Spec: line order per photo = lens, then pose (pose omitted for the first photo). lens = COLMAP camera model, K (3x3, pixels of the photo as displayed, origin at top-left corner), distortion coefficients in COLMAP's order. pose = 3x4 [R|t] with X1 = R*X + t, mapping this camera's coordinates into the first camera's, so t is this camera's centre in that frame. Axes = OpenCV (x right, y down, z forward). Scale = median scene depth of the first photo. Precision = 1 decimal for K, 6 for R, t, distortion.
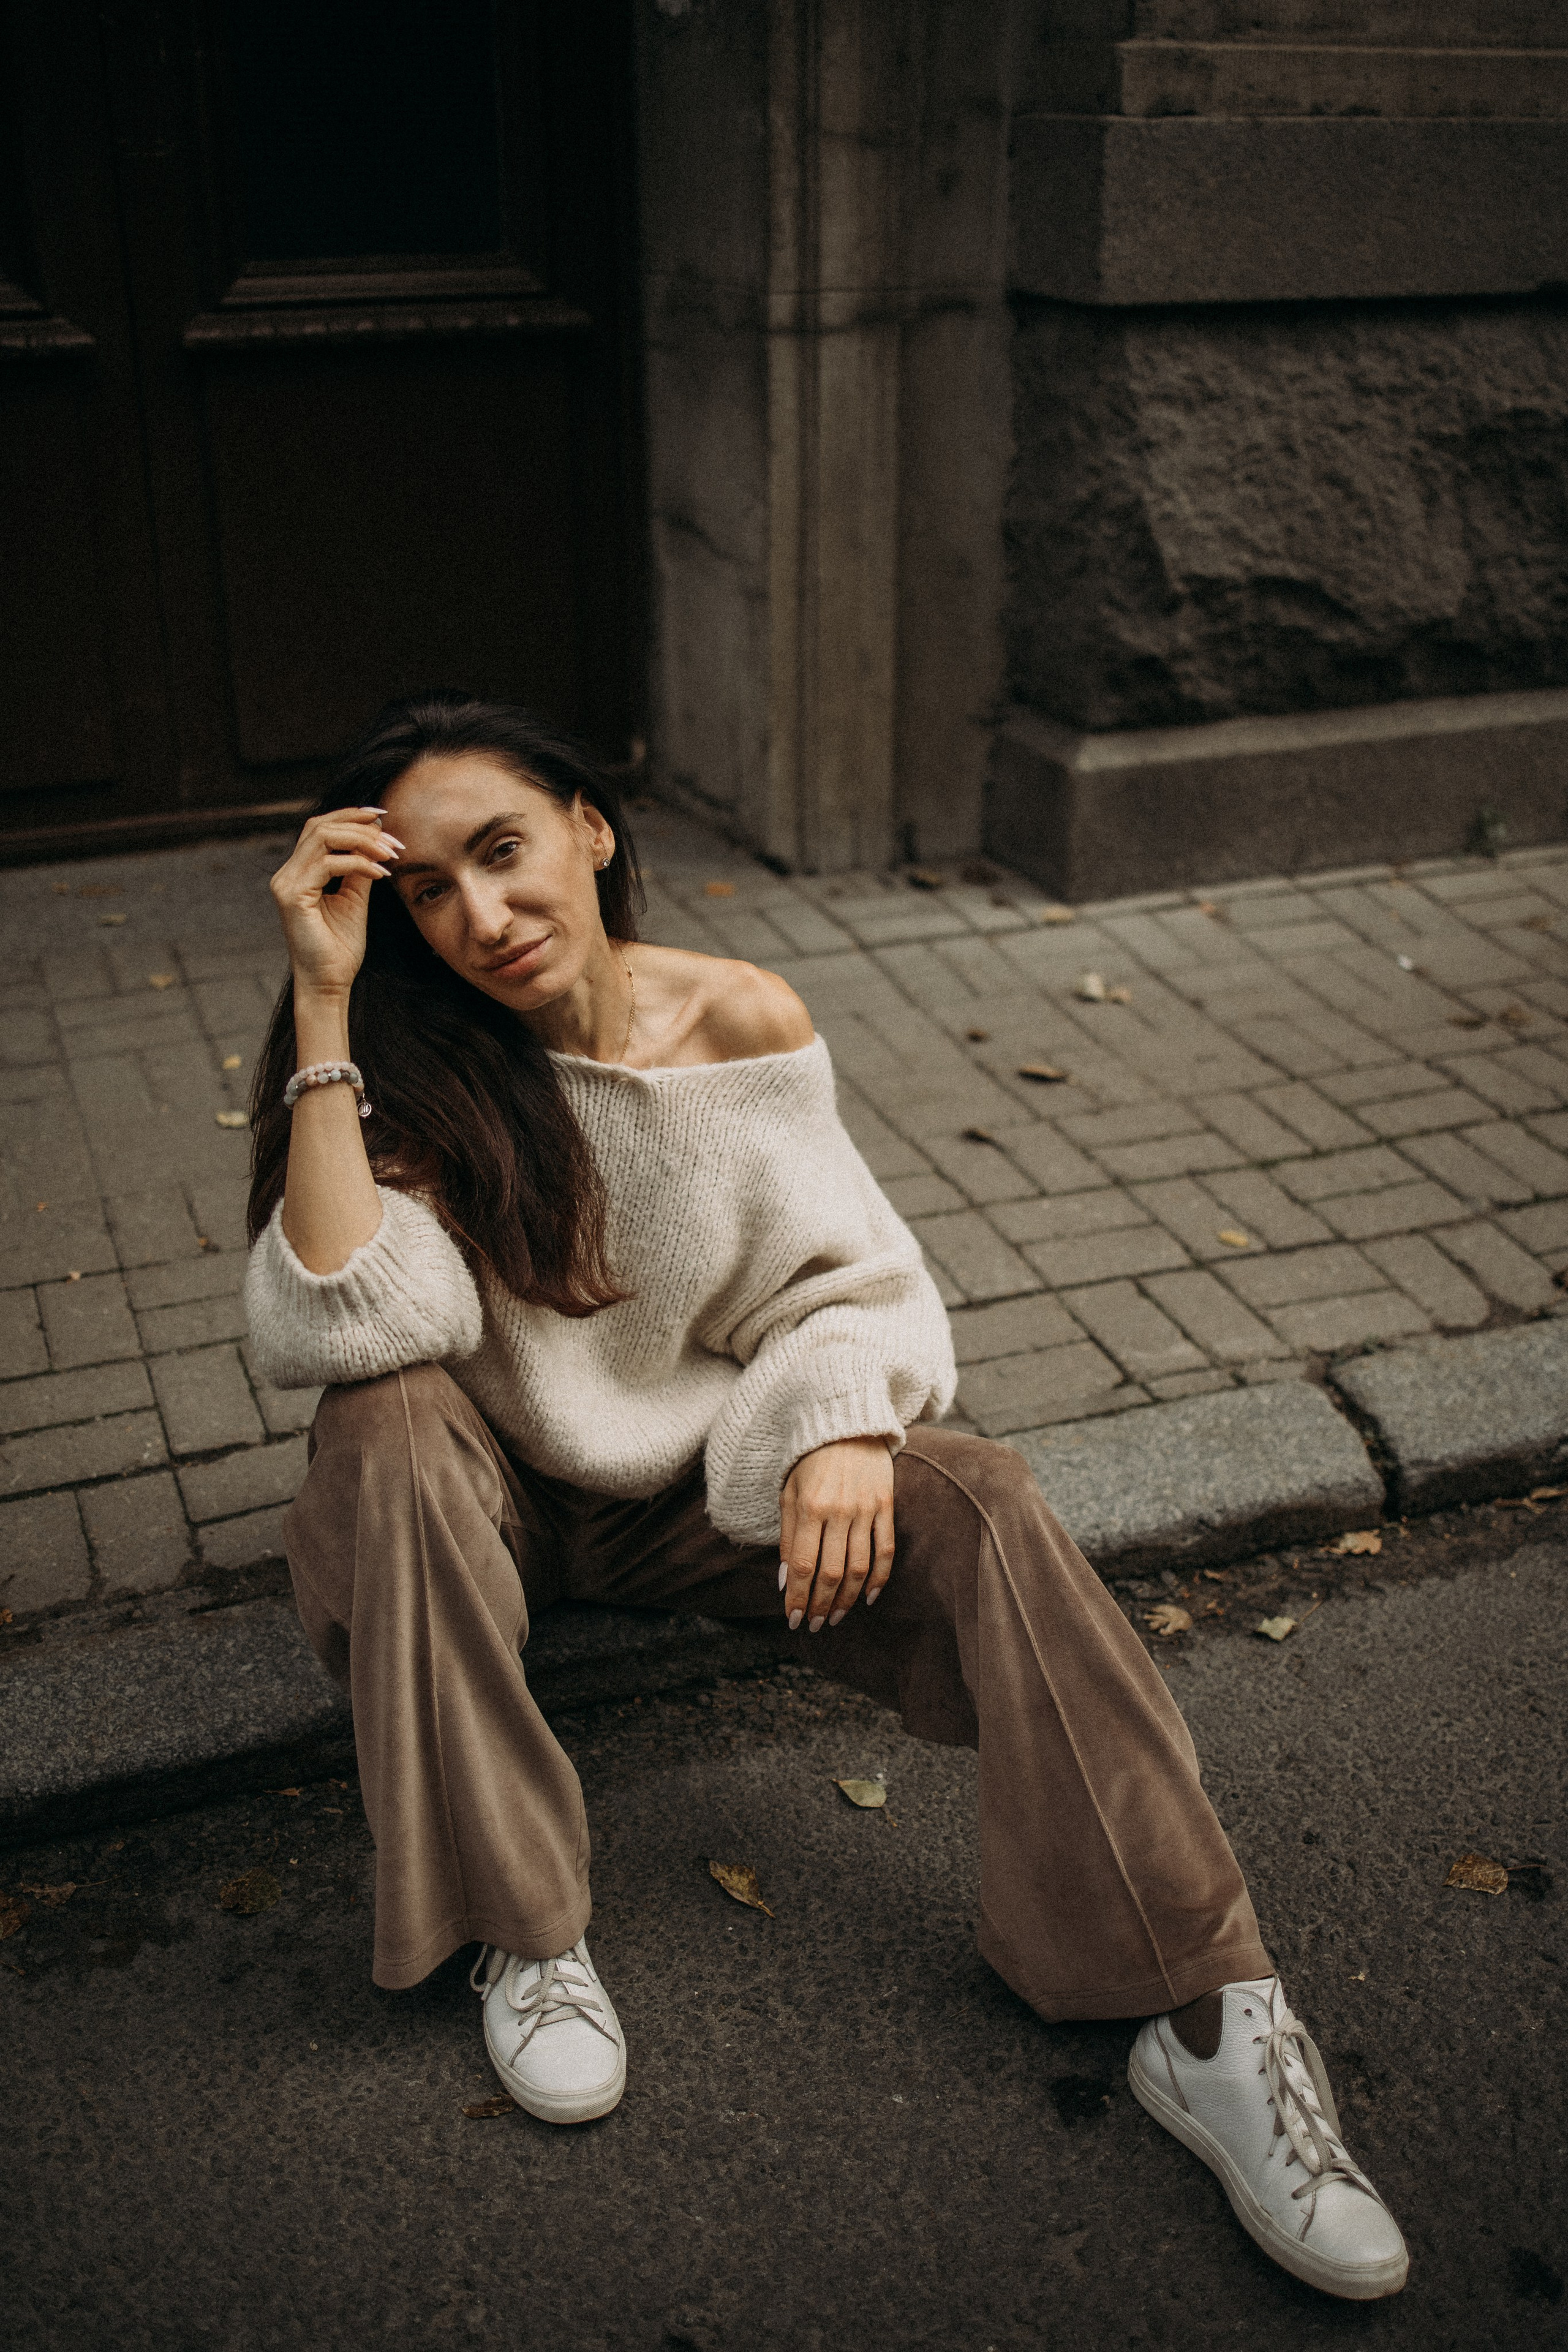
lens RADIAL K [[2339.4, 0, 785.8], [0, 2339.4, 1163.6], [0, 0, 1]] dist [-0.060877, 0.000000]
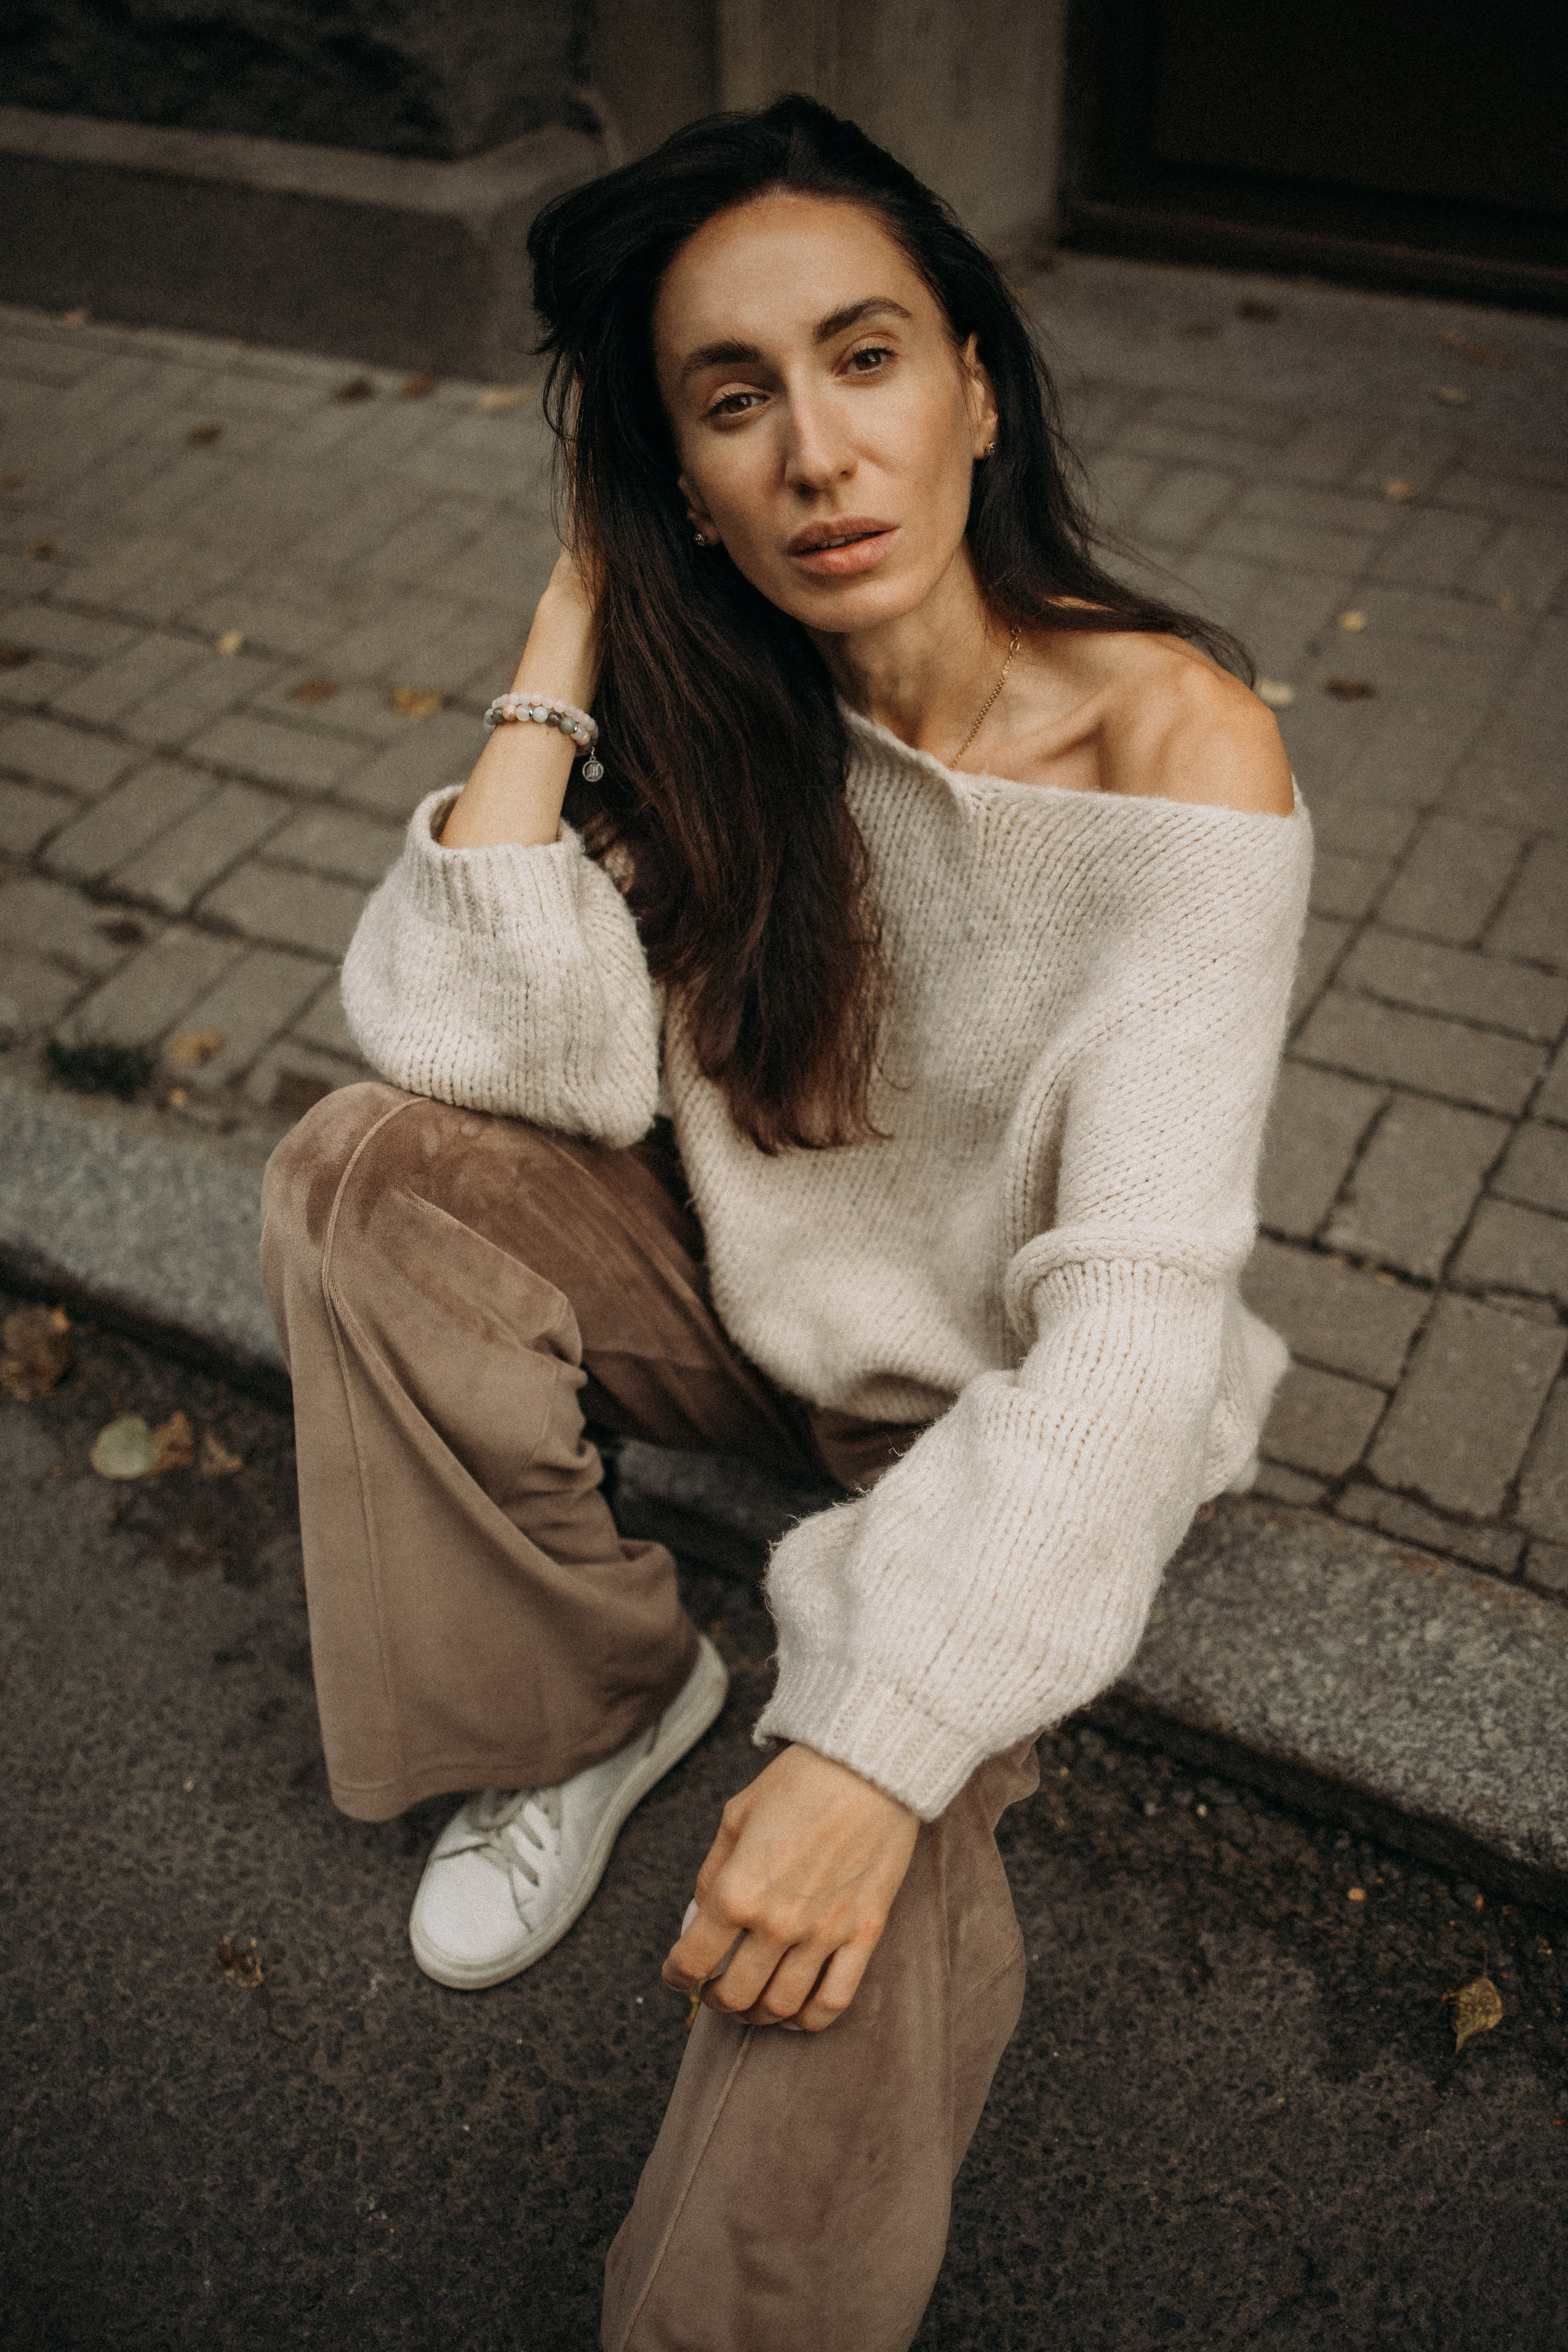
lens RADIAL K [[2339.4, 0, 772.2], [0, 2339.4, 1173.8], [0, 0, 1]] dist [-0.060877, 0.000000]
pose [[0.630713, 0.476471, -0.612517, 0.208285], [-0.302070, 0.877797, 0.371788, -0.115395], [0.714812, -0.049468, 0.697565, 0.337156]]
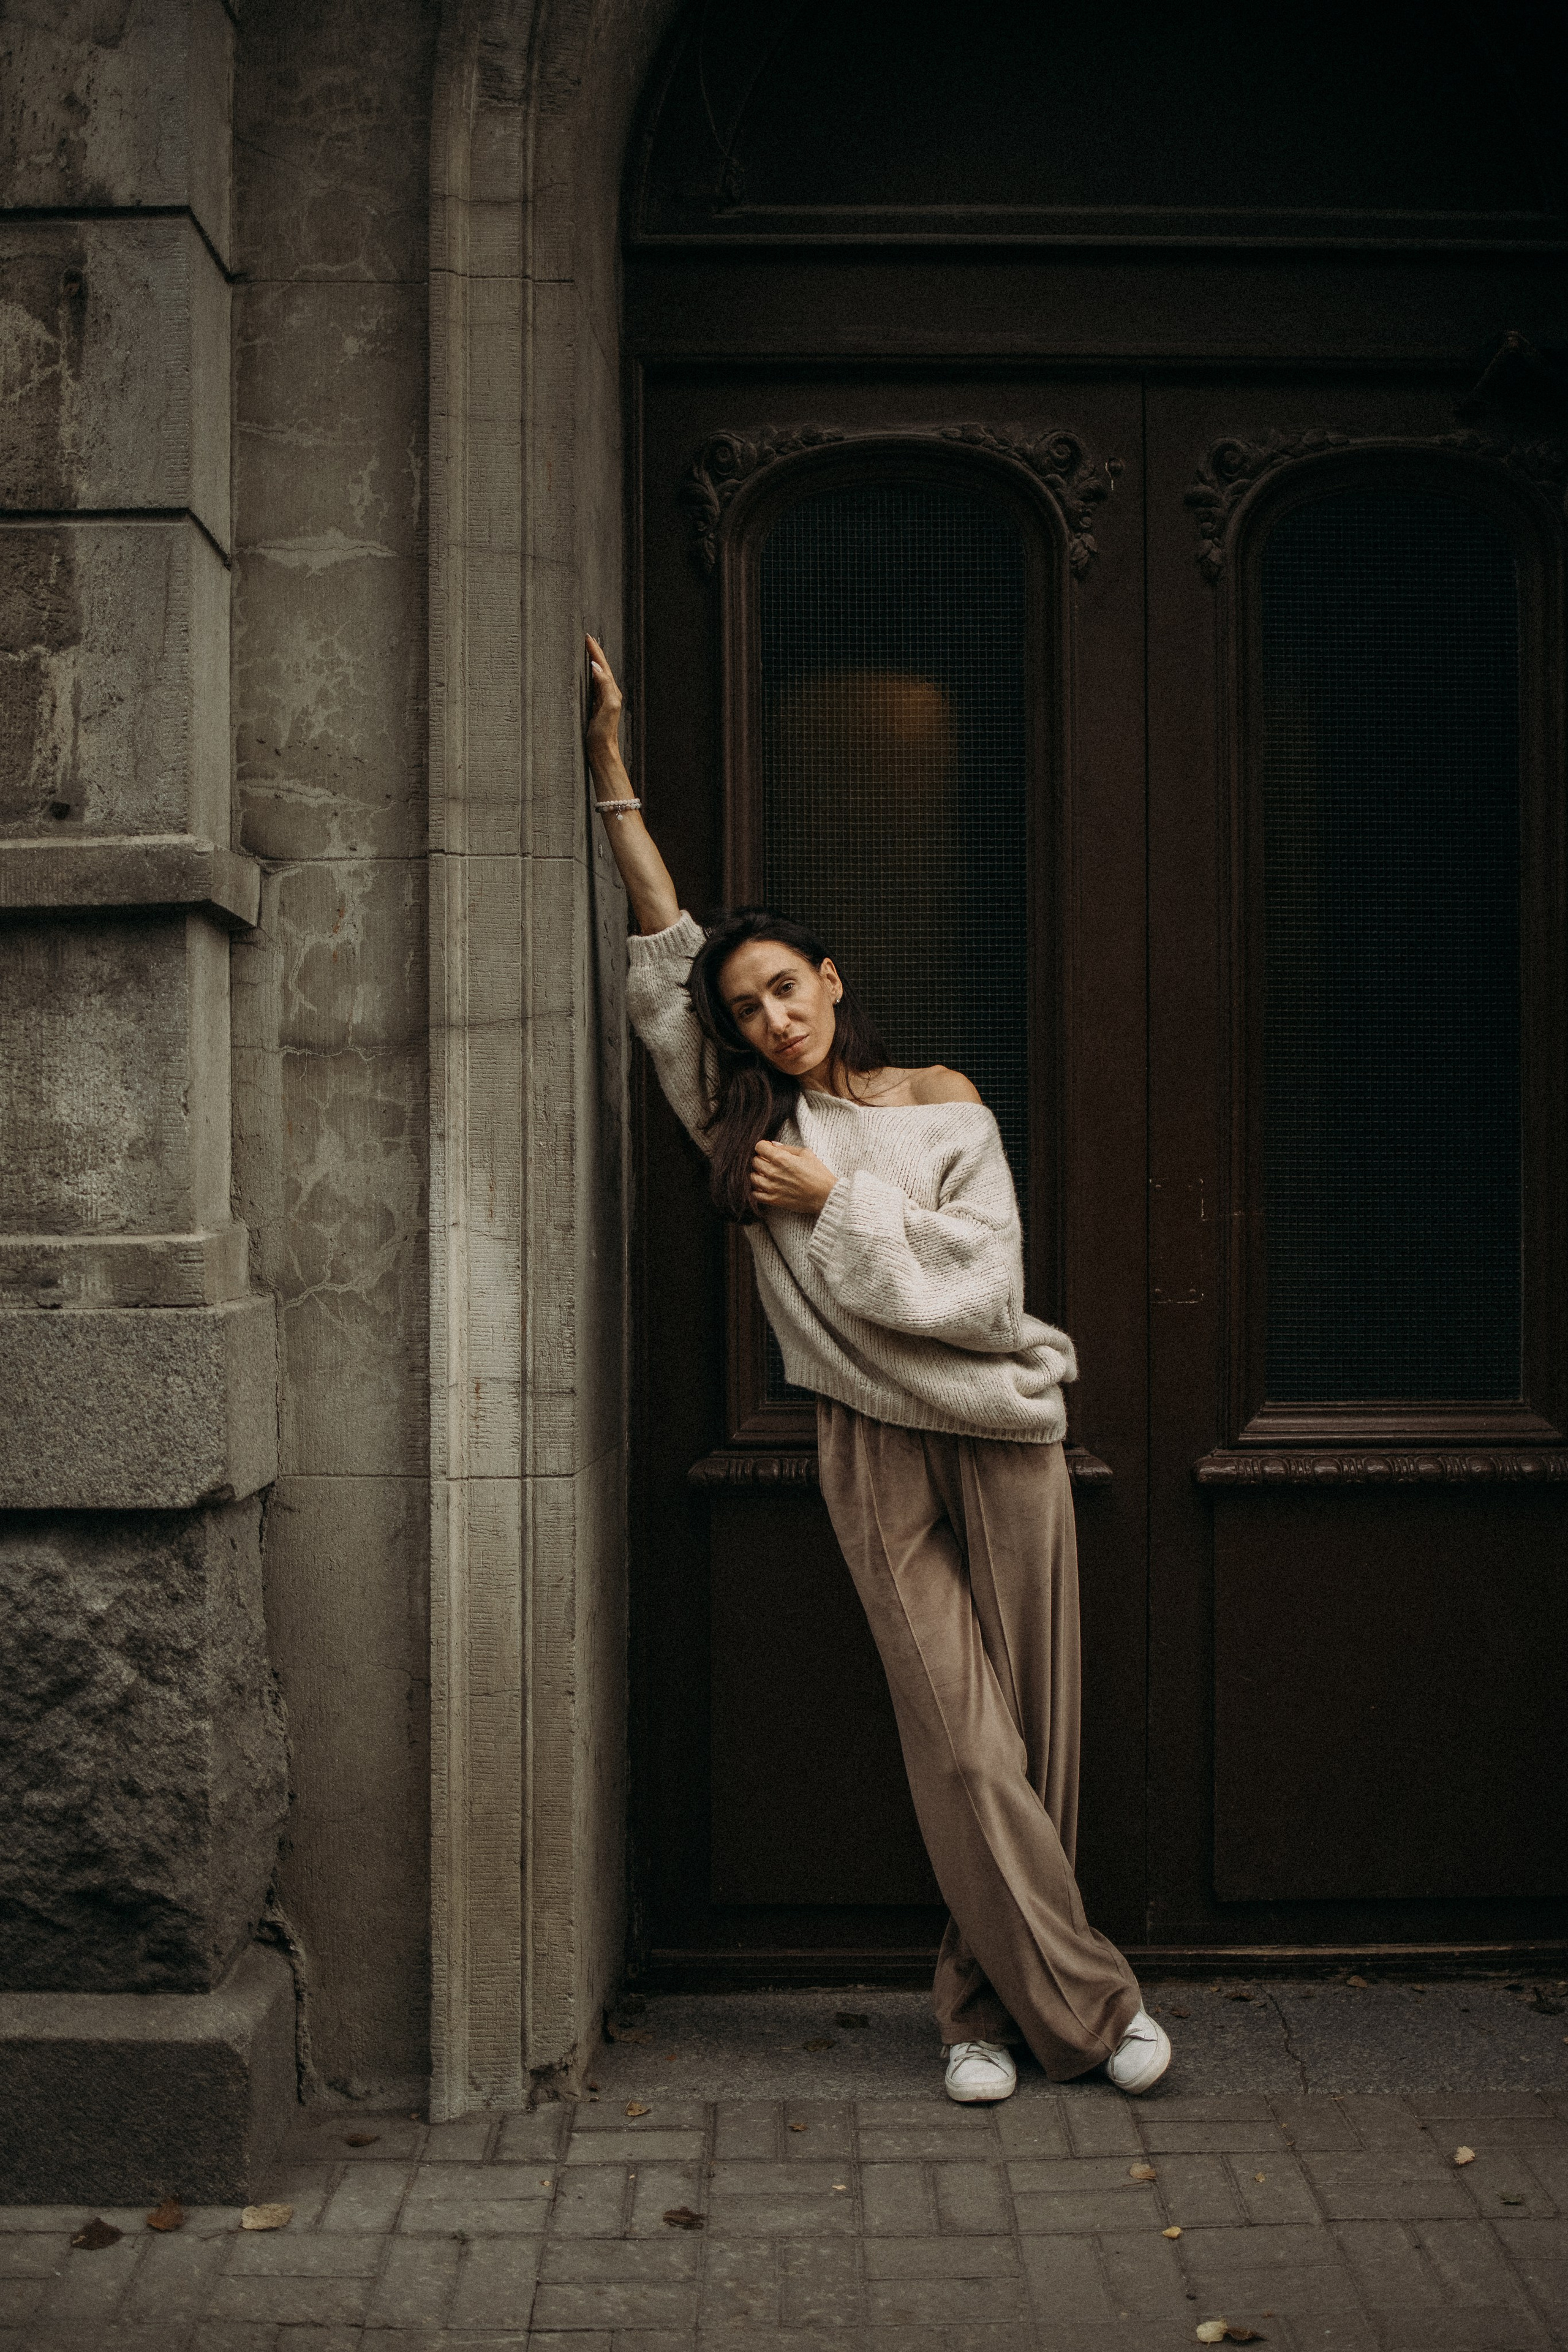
lens RADIAL K [[2339.4, 0, 788.1], [0, 2339.4, 1176.3], [0, 0, 1]] dist [-0.060877, 0.000000]
pose [[0.930313, -0.000880, -0.366764, -0.062578], [-0.154169, 0.906422, -0.393231, -0.053400], [0.332790, 0.422372, 0.843121, 0.024975]]
